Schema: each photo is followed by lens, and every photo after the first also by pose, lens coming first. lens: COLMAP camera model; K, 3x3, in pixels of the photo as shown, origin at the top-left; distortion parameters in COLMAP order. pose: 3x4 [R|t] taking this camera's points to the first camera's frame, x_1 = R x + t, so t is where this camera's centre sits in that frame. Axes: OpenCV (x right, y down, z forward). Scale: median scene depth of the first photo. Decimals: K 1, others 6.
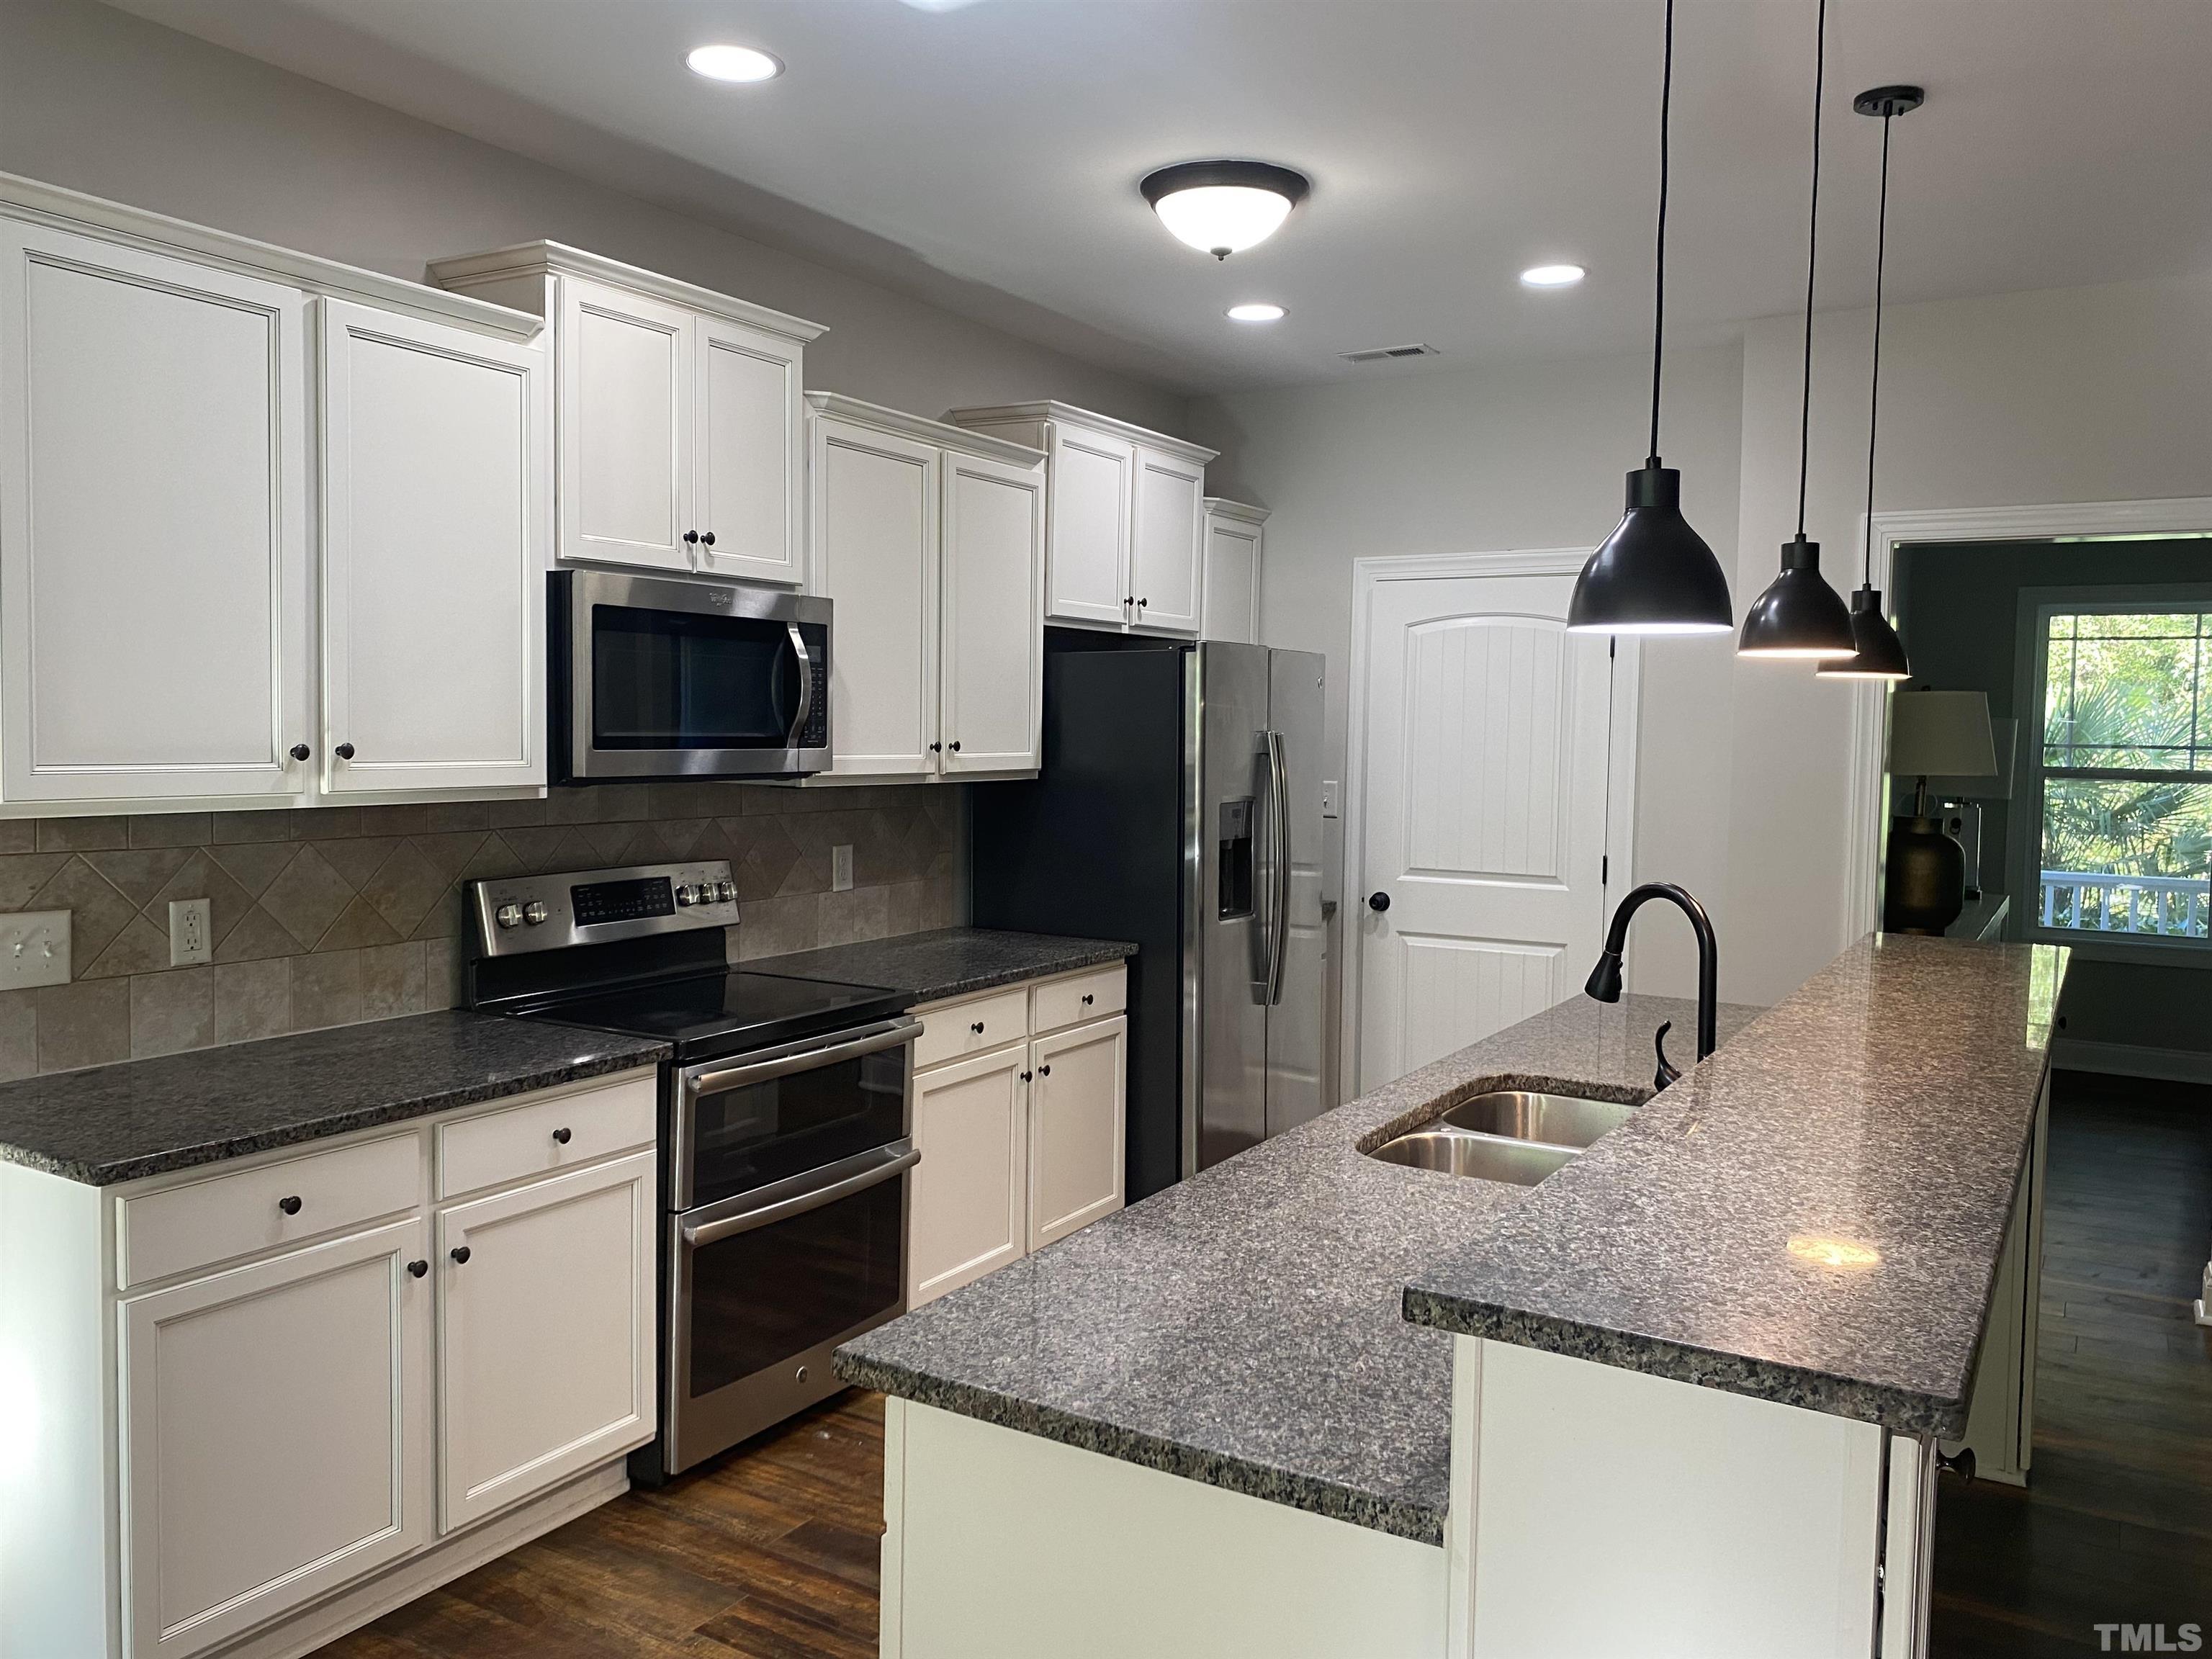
lens RADIAL K [[1696.4, 0, 1097.1], [0, 1696.4, 822.4], [0, 0, 1]] dist [0.049395, -0.047622]
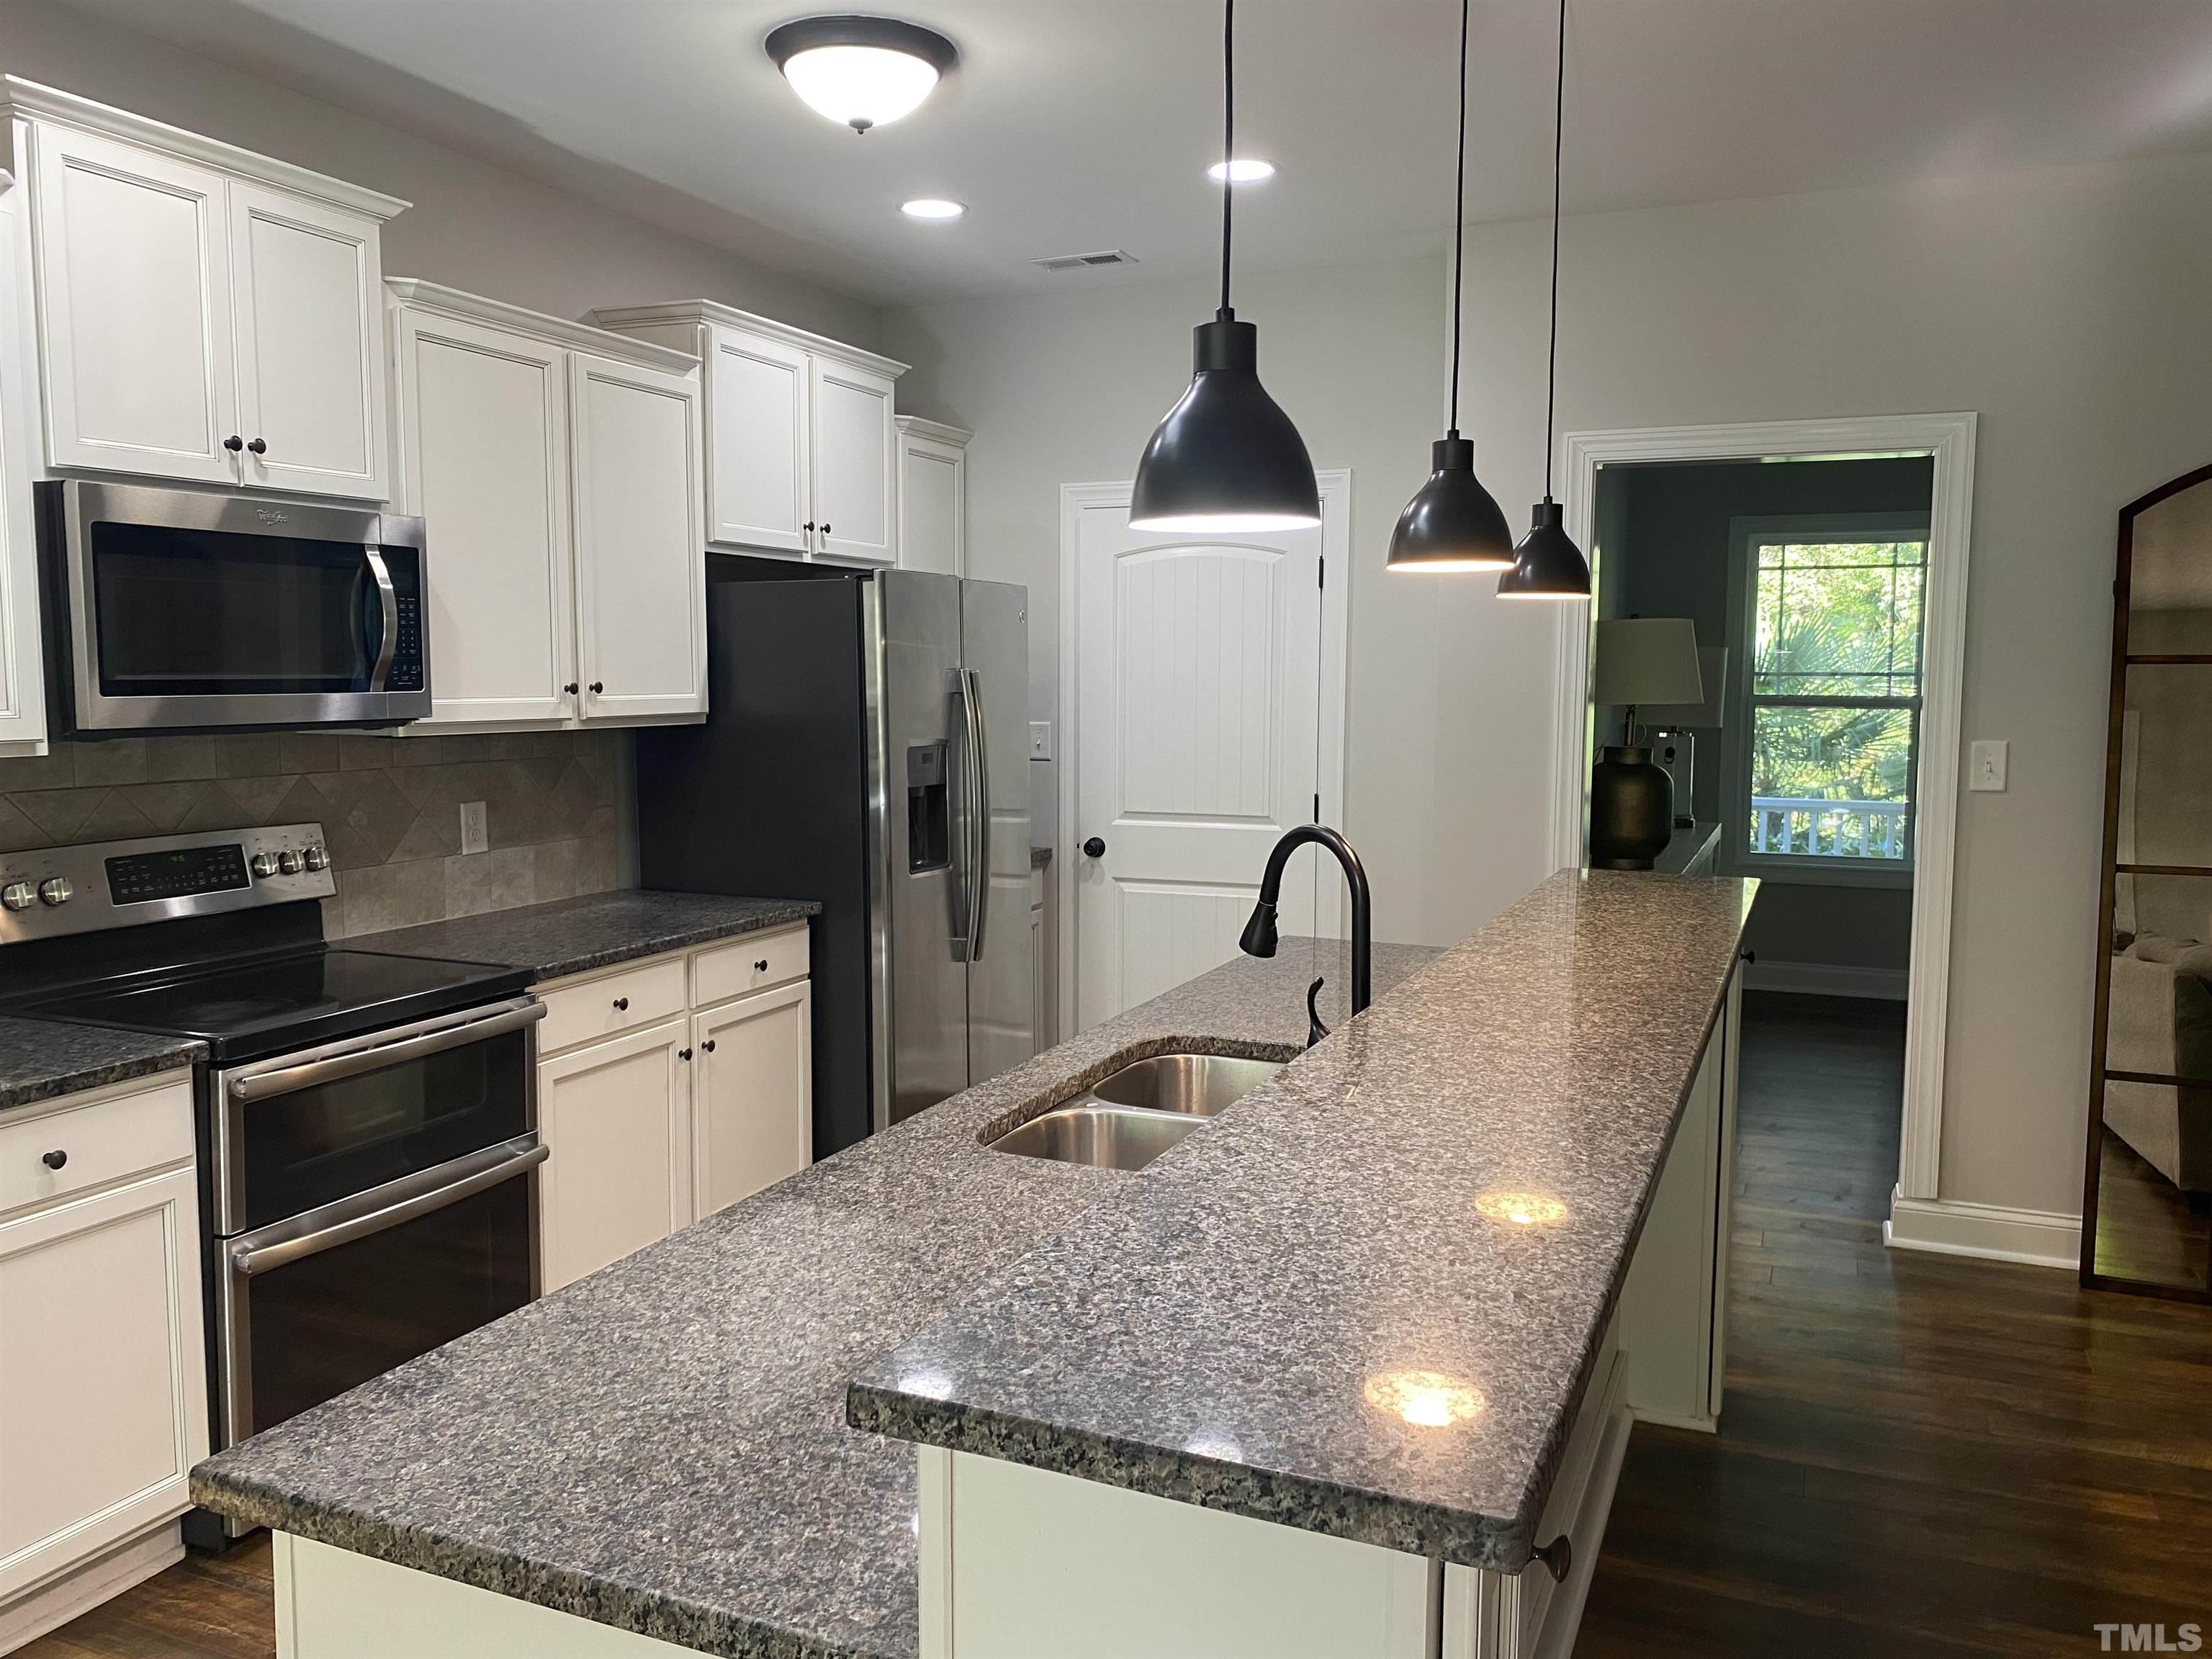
lens RADIAL K [[1711.3, 0, 1097.4], [0, 1711.3, 835.1], [0, 0, 1]] dist [-0.001839, 0.011941]
pose [[0.991459, -0.025861, 0.127831, 0.067834], [0.020736, 0.998933, 0.041262, 0.000706], [-0.128762, -0.038258, 0.990937, 0.083905]]
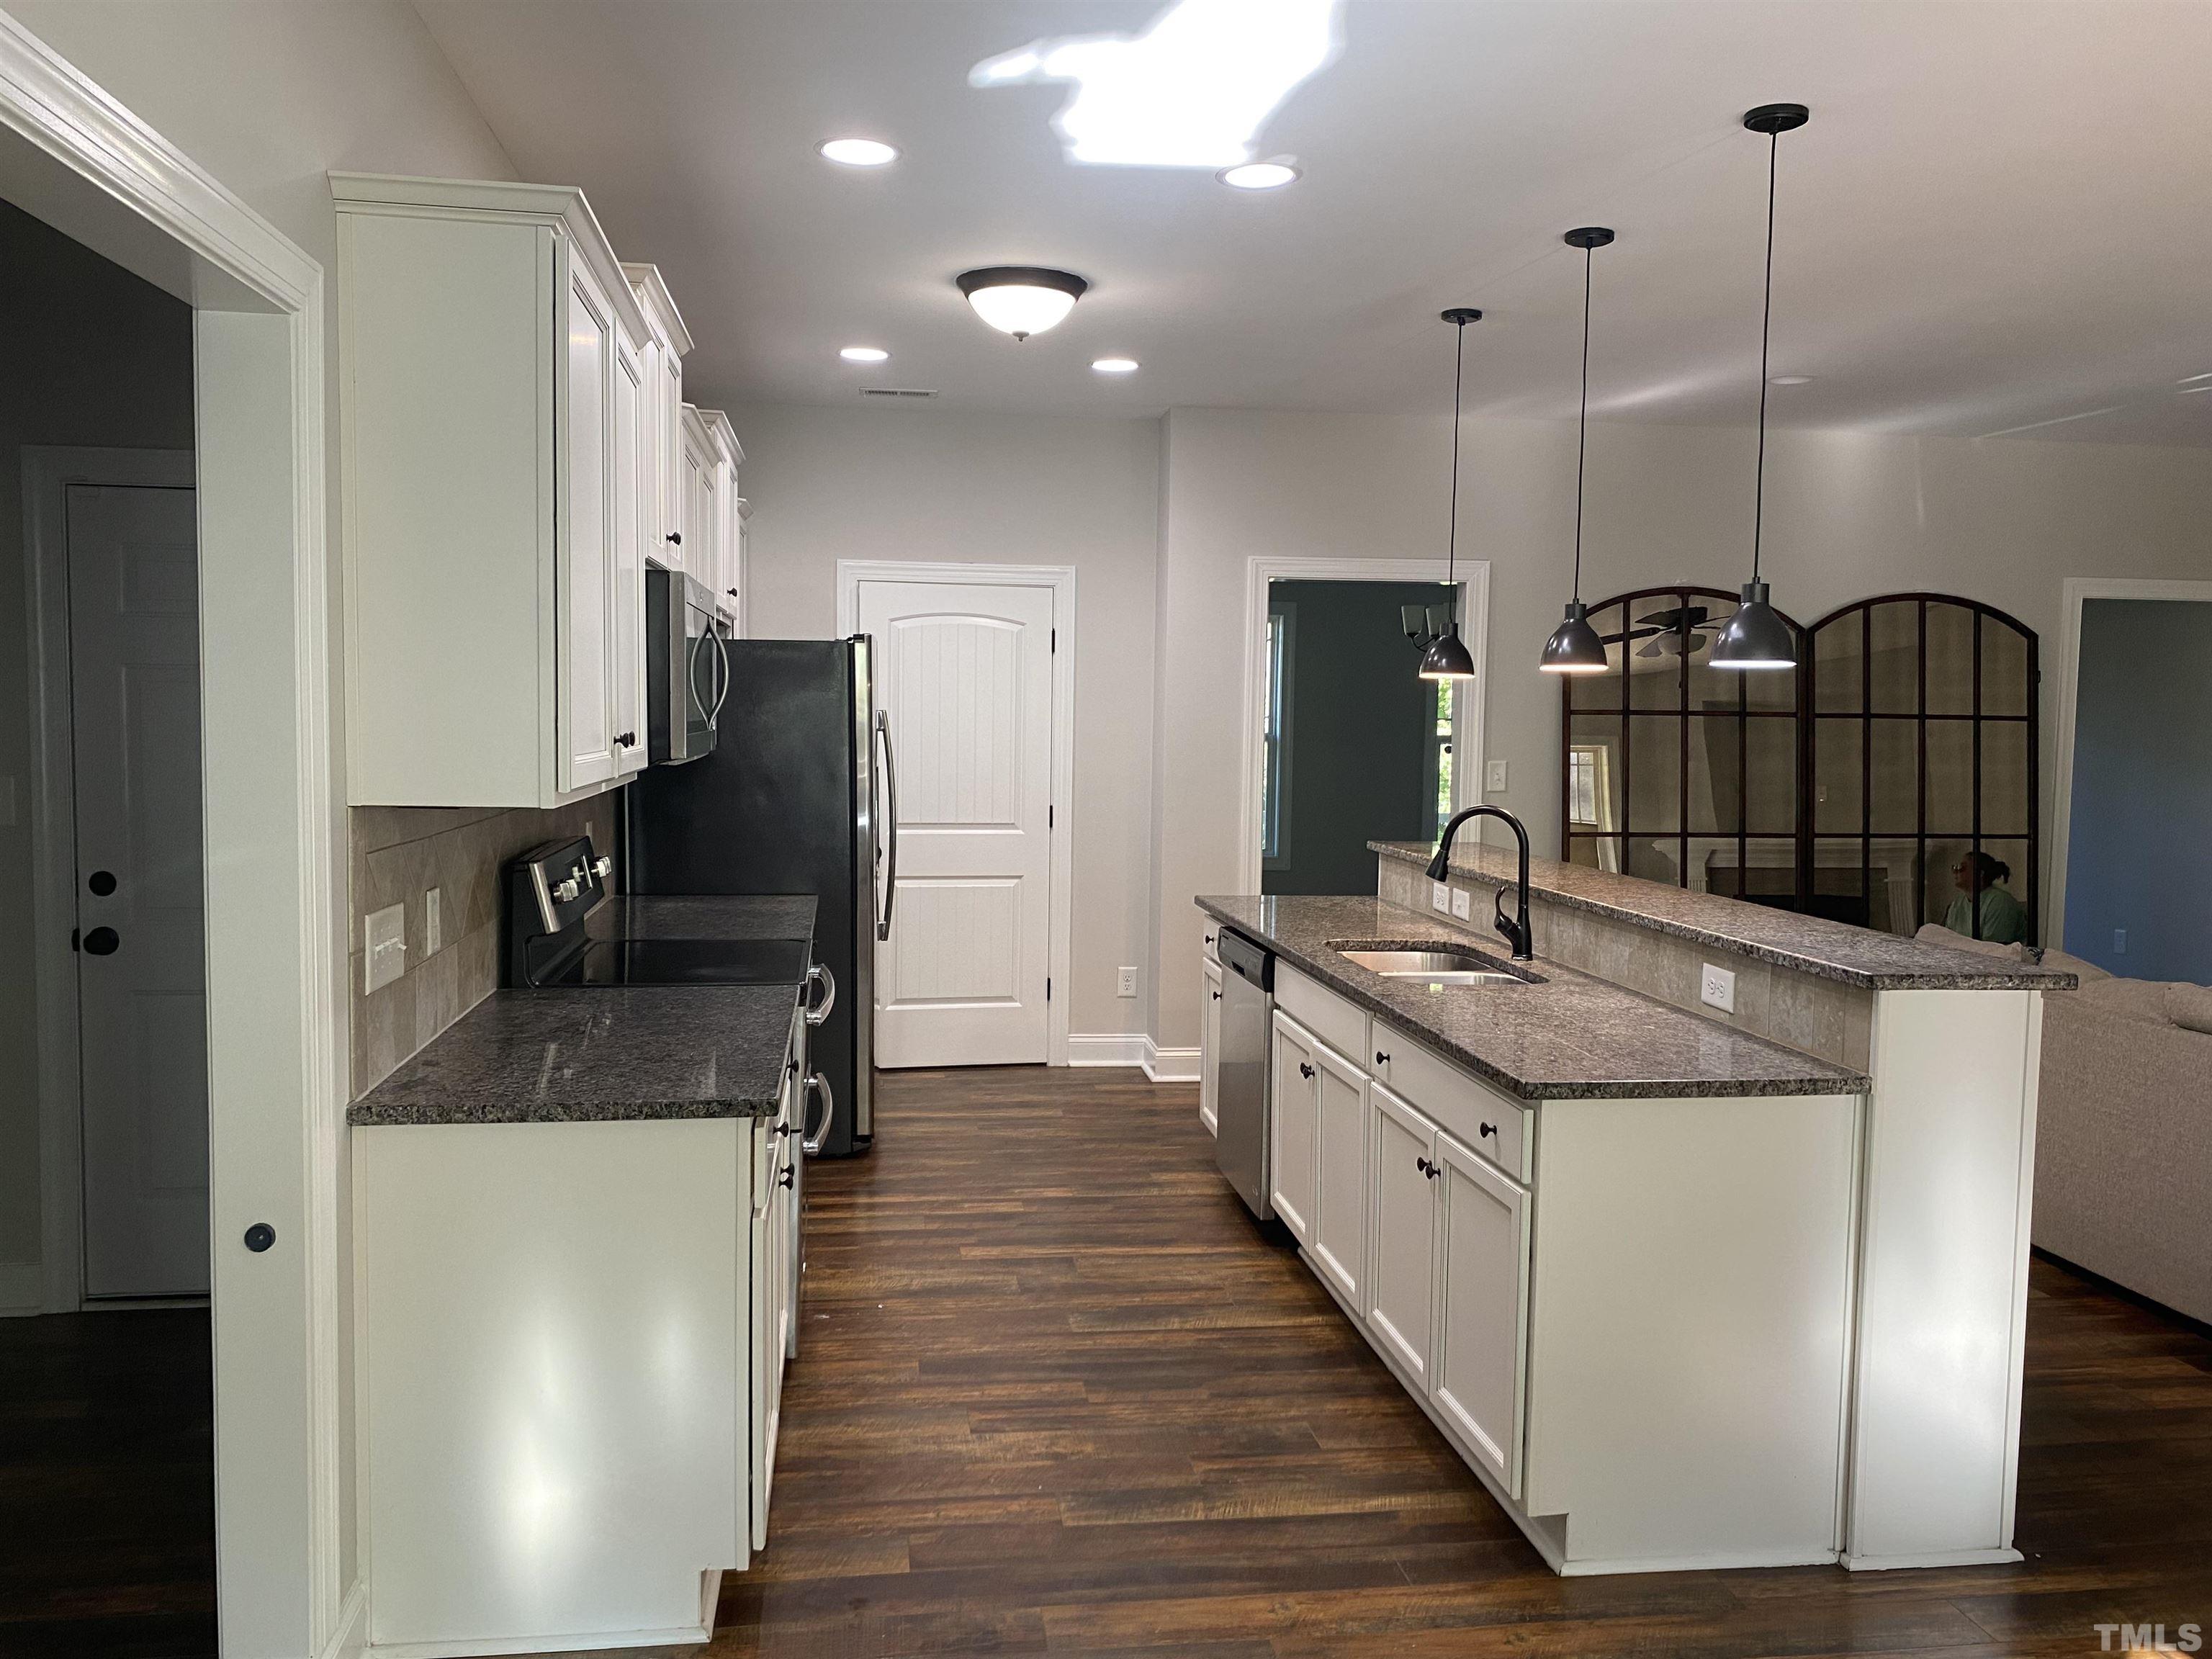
lens RADIAL K [[1695.5, 0, 1105.2], [0, 1695.5, 820.3], [0, 0, 1]] dist [-0.000731, 0.001647]
pose [[0.772807, -0.047339, 0.632873, -0.658236], [0.036128, 0.998879, 0.030601, -0.008605], [-0.633612, -0.000784, 0.773651, -0.018038]]
